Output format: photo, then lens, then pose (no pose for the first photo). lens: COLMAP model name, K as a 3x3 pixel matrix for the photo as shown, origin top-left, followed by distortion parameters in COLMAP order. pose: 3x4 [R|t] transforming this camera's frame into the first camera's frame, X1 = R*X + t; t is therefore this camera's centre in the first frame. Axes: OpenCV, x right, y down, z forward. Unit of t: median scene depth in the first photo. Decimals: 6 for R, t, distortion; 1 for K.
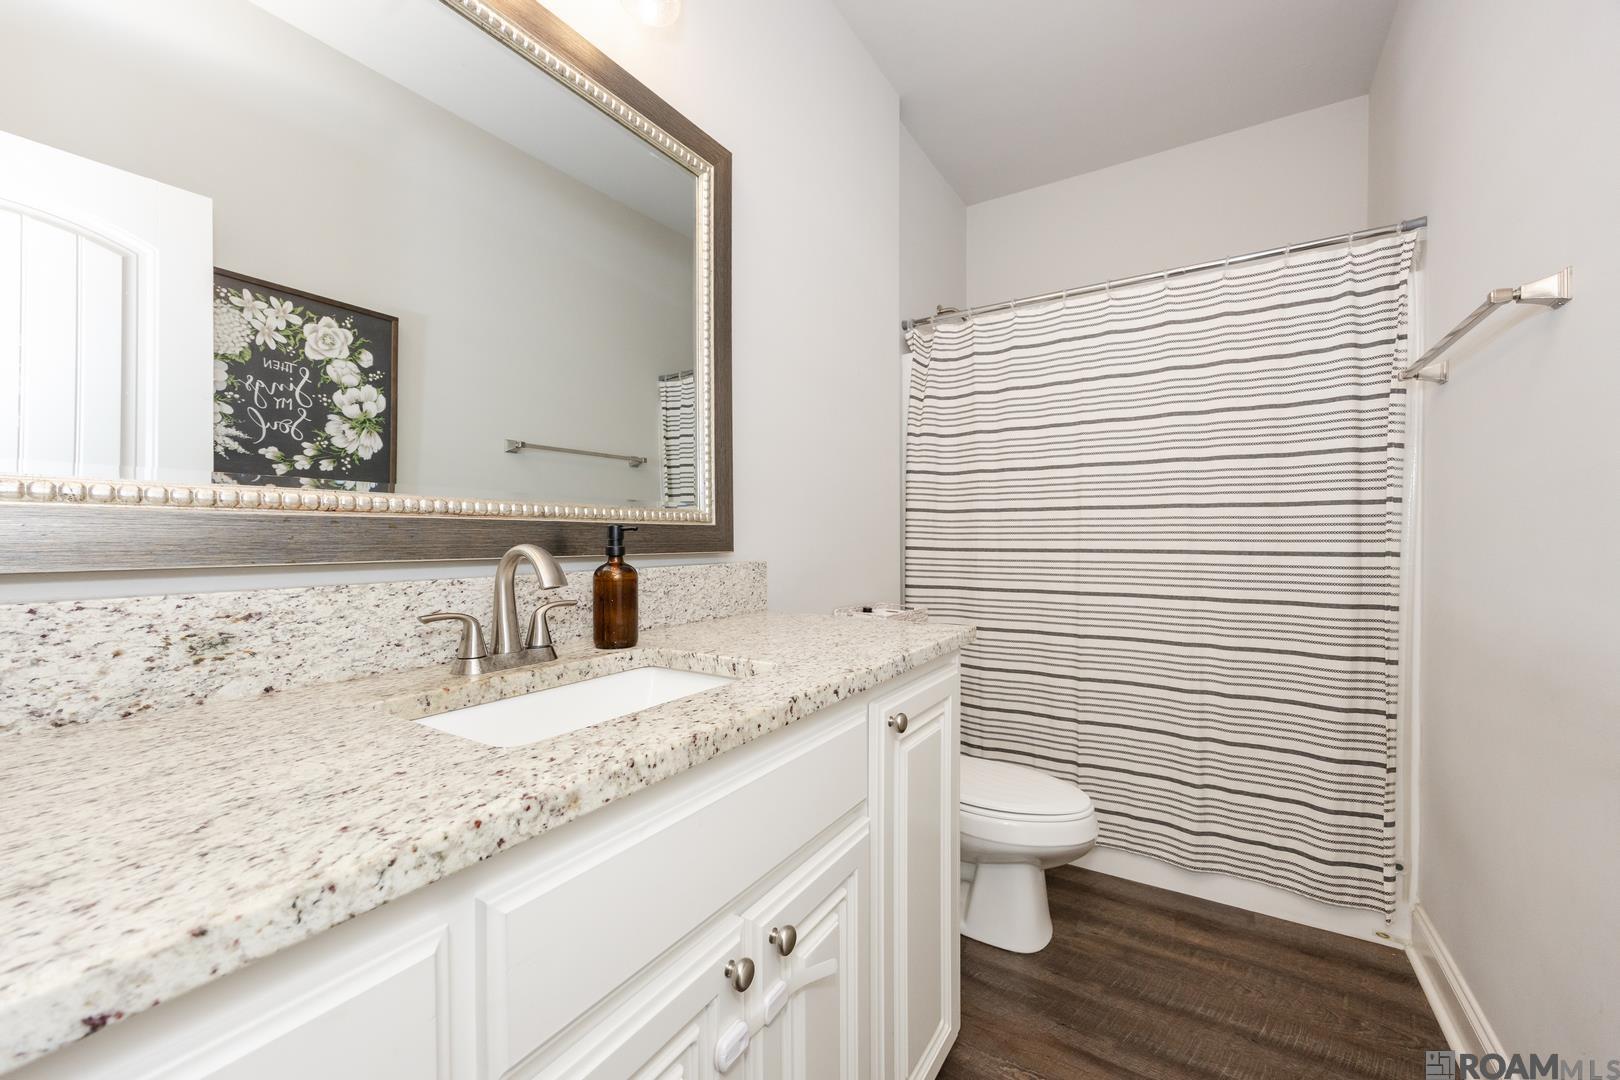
lens RADIAL K [[633.1, 0, 823.6], [0, 633.1, 539.2], [0, 0, 1]] dist [-0.002525, -0.000119]
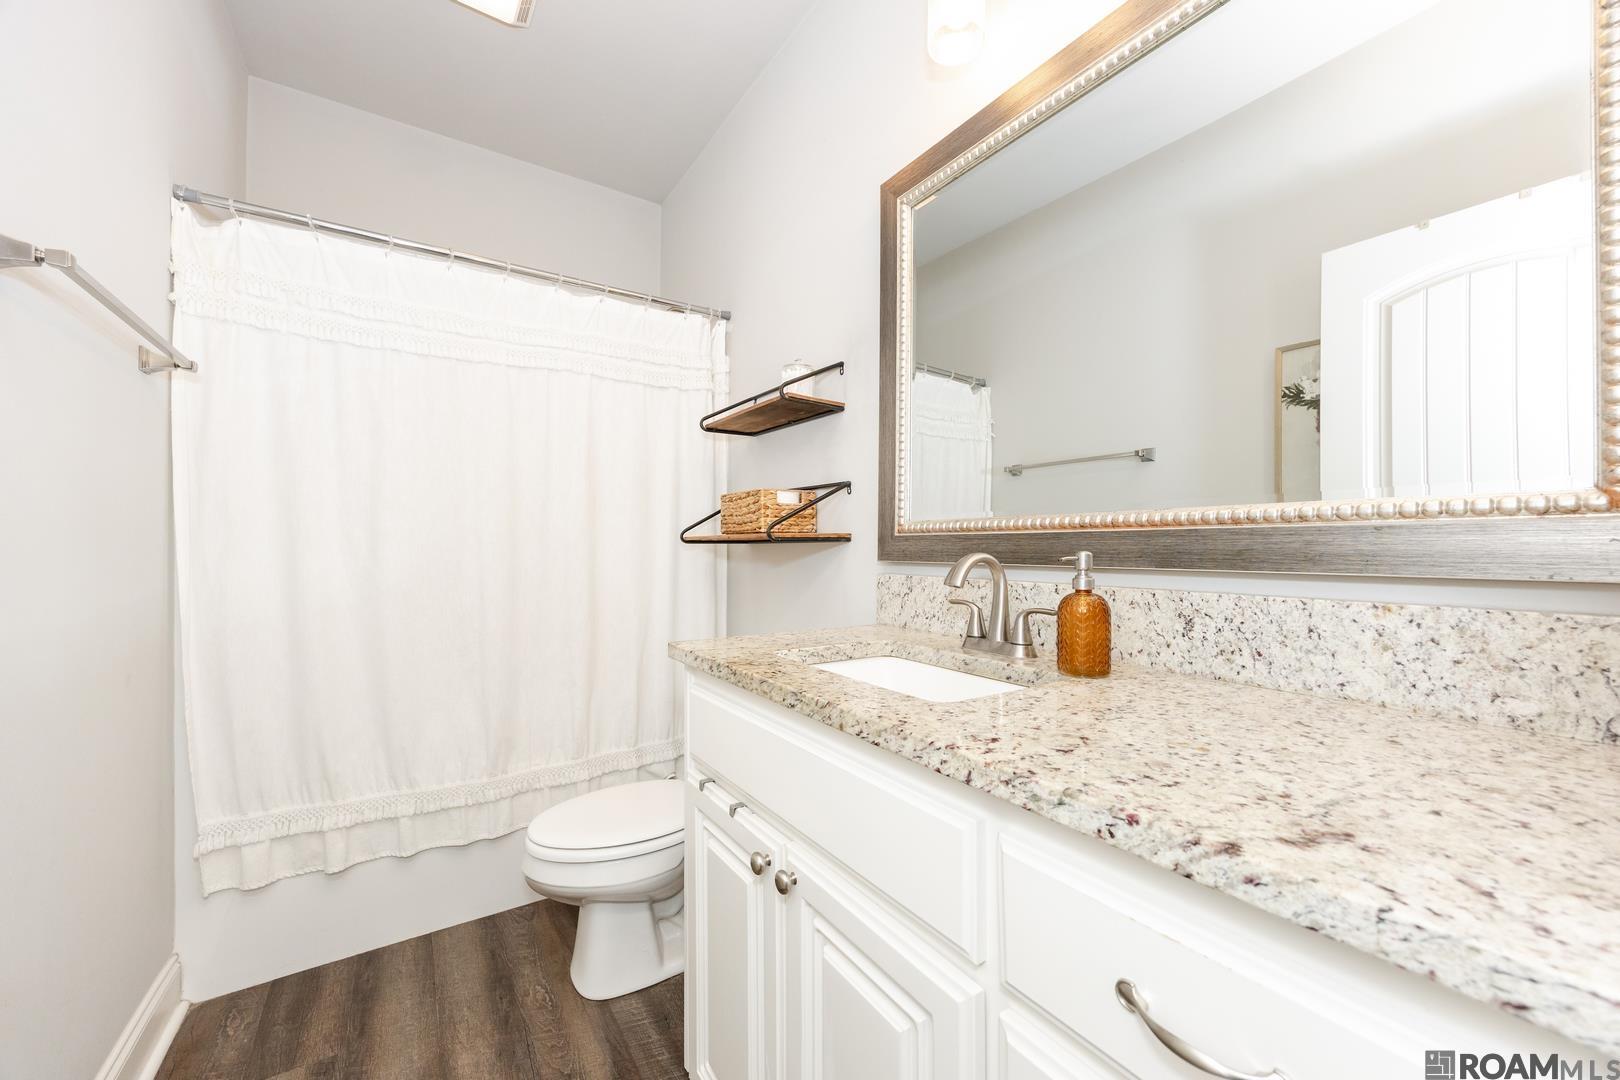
lens RADIAL K [[633.1, 0, 822.6], [0, 633.1, 543.8], [0, 0, 1]] dist [-0.002525, -0.000119]
pose [[-0.395569, -0.007959, -0.918402, 0.712440], [-0.004109, 0.999968, -0.006896, -0.000289], [0.918427, 0.001046, -0.395588, 1.090482]]
